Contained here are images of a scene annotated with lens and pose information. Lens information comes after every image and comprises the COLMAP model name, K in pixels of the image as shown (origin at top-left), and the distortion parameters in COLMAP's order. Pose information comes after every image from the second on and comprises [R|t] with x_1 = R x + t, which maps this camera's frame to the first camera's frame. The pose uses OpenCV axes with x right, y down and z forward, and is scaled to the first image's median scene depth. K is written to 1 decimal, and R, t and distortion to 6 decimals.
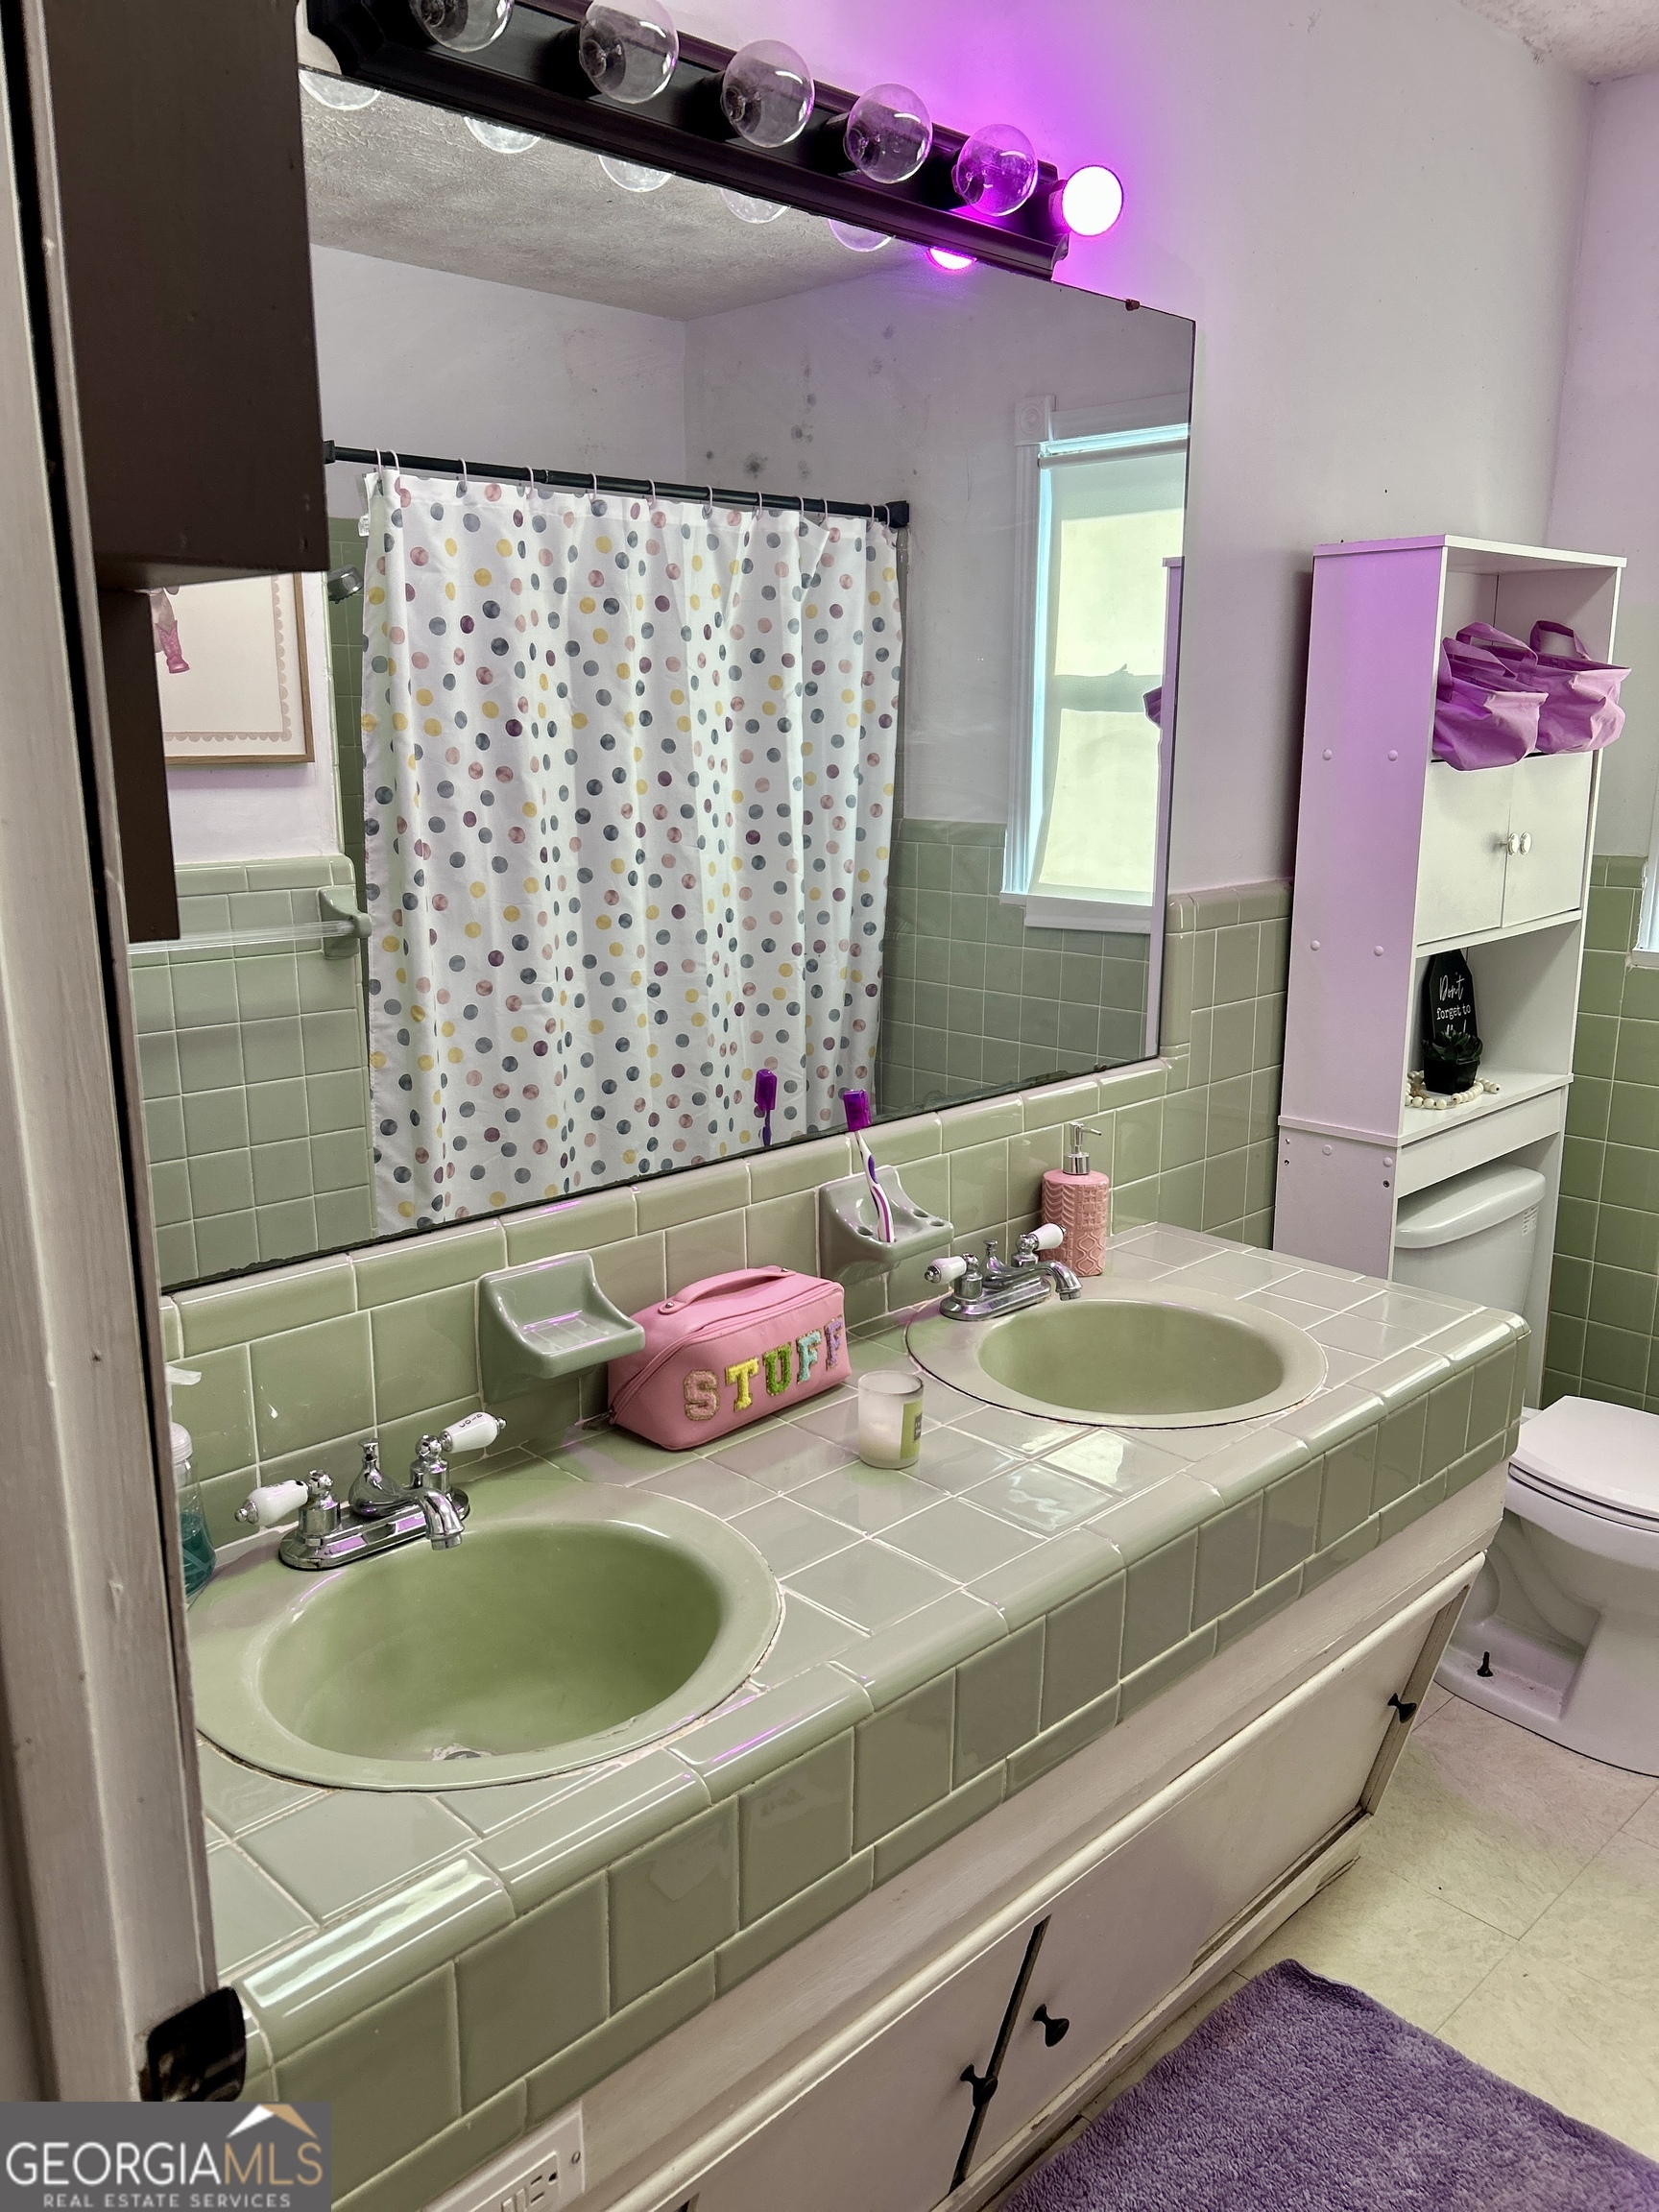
lens RADIAL K [[1684.2, 0, 836.7], [0, 1684.2, 1110.9], [0, 0, 1]] dist [0.051125, -0.052407]
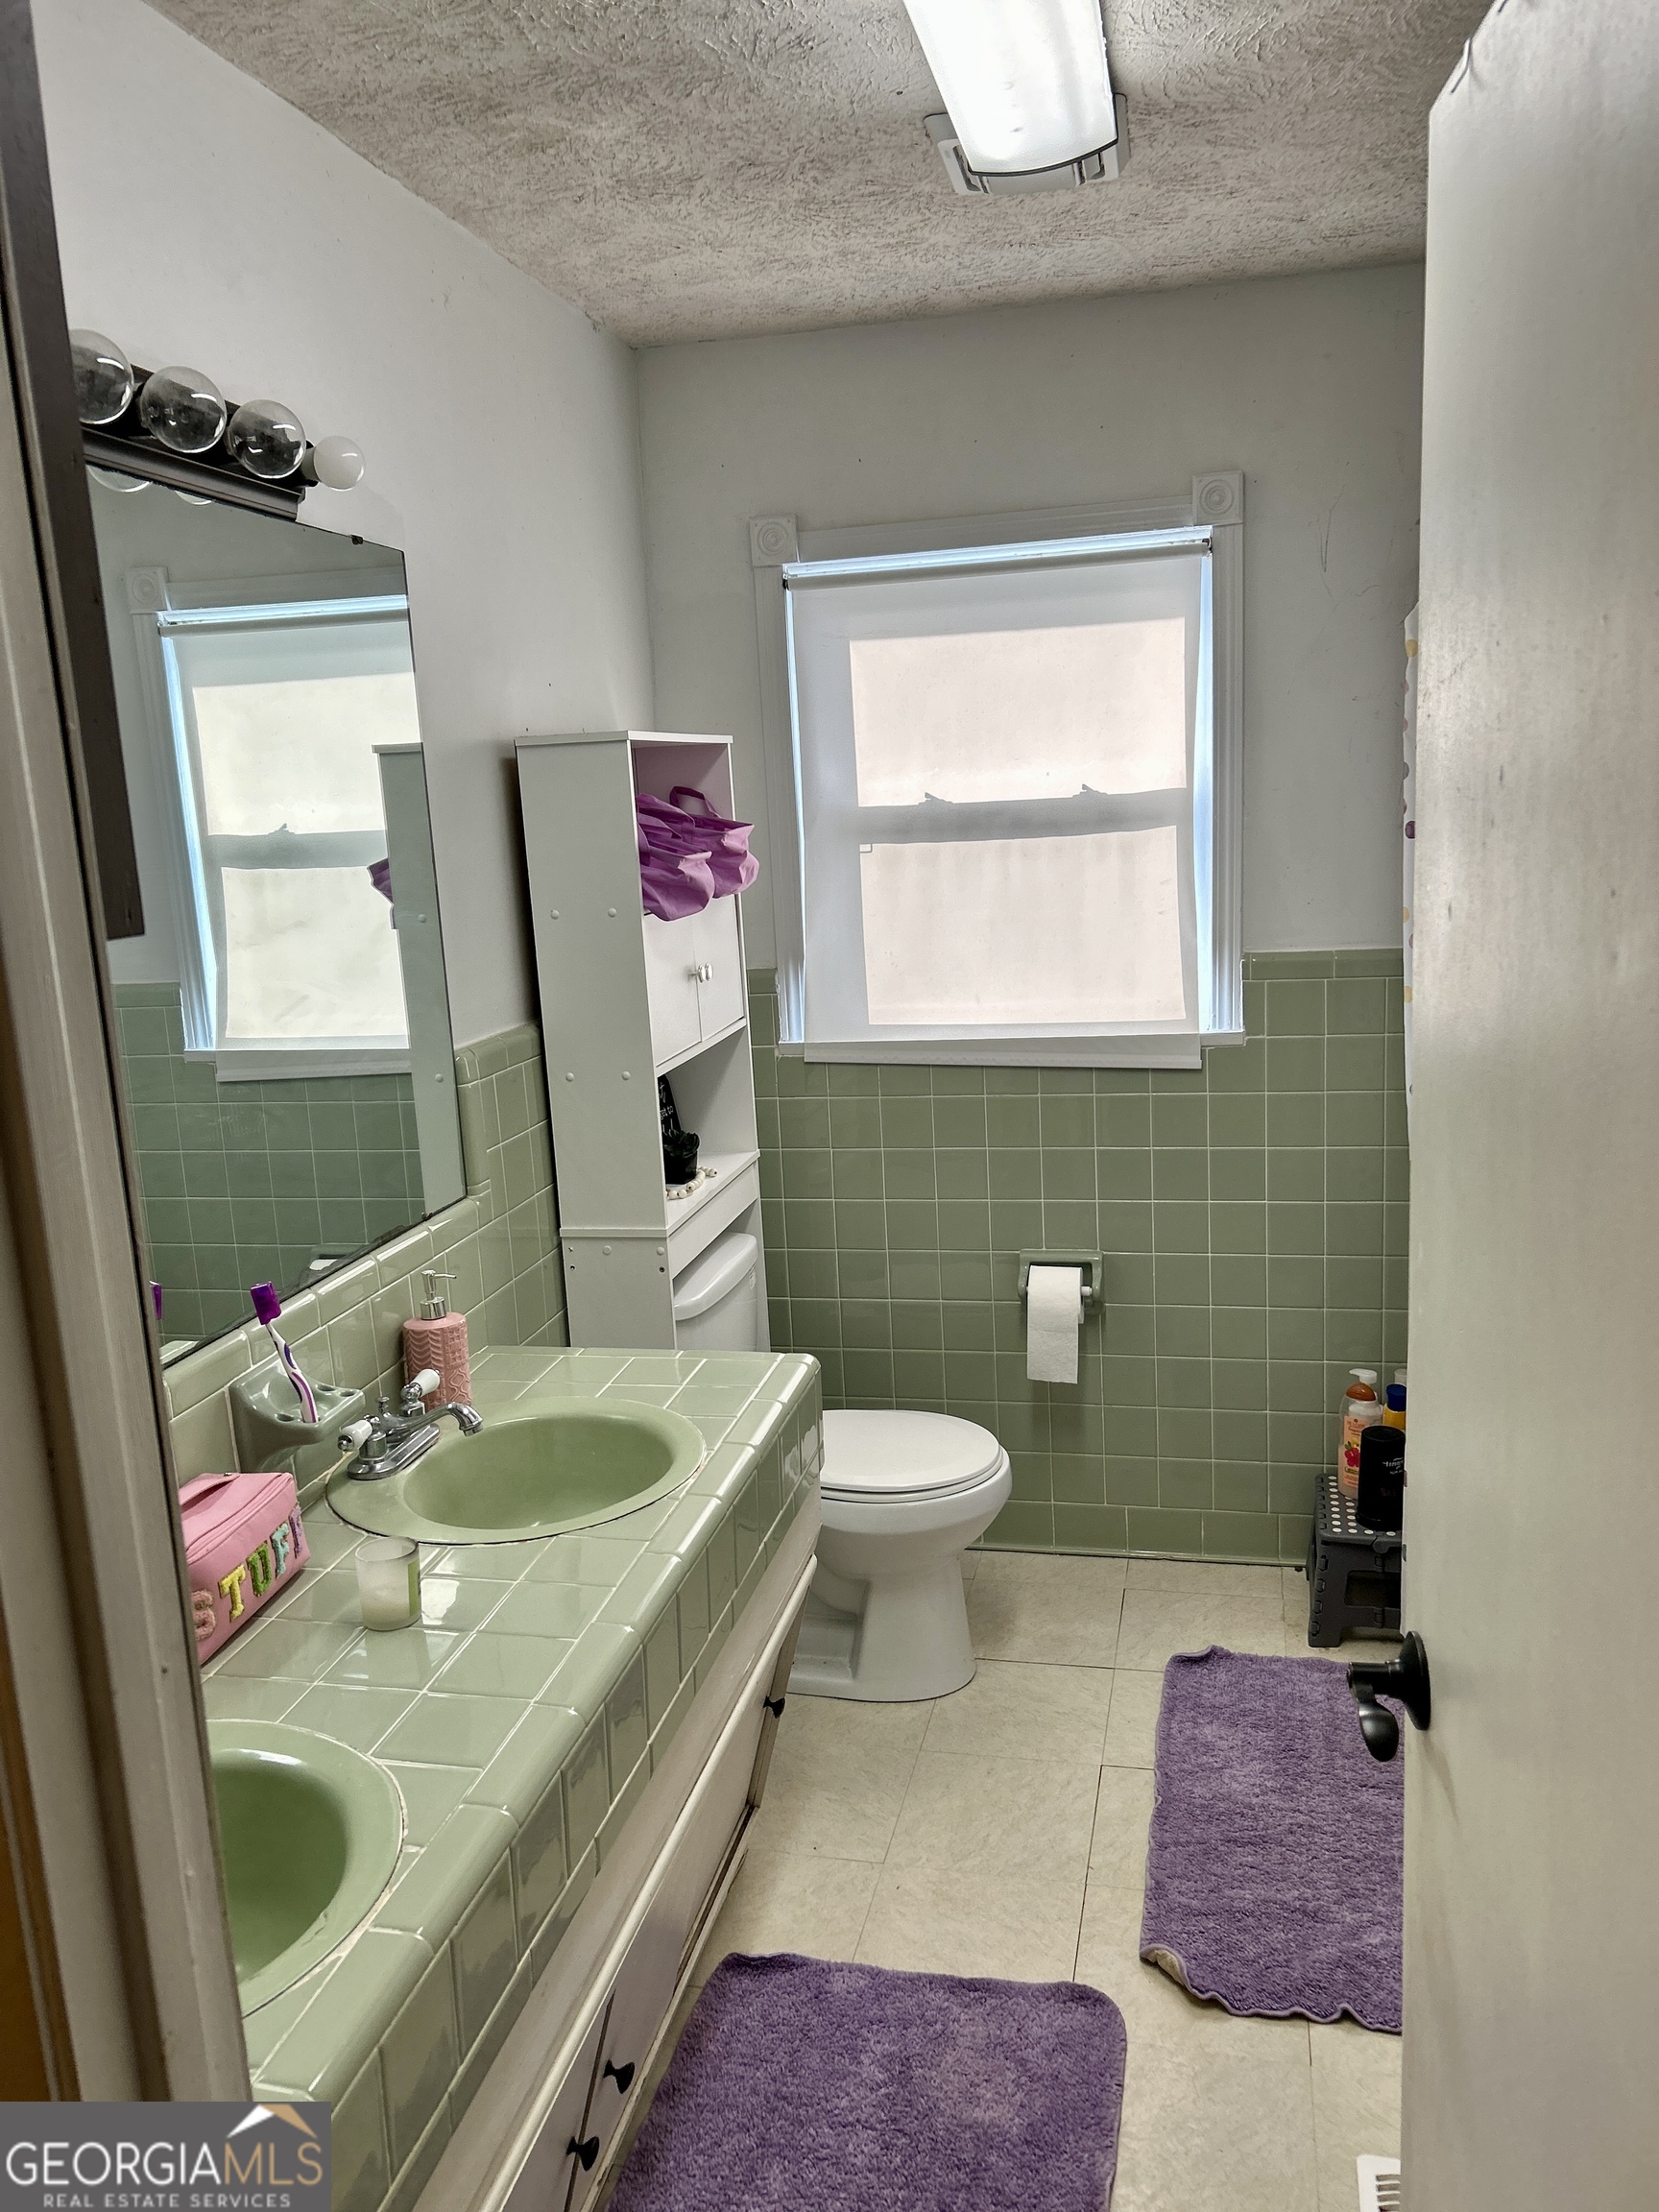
lens RADIAL K [[1684.2, 0, 829.5], [0, 1684.2, 1099.0], [0, 0, 1]] dist [0.051125, -0.052407]
pose [[0.836848, -0.138850, 0.529533, -0.192442], [0.169999, 0.985391, -0.010276, -0.045263], [-0.520370, 0.098620, 0.848227, -0.064117]]
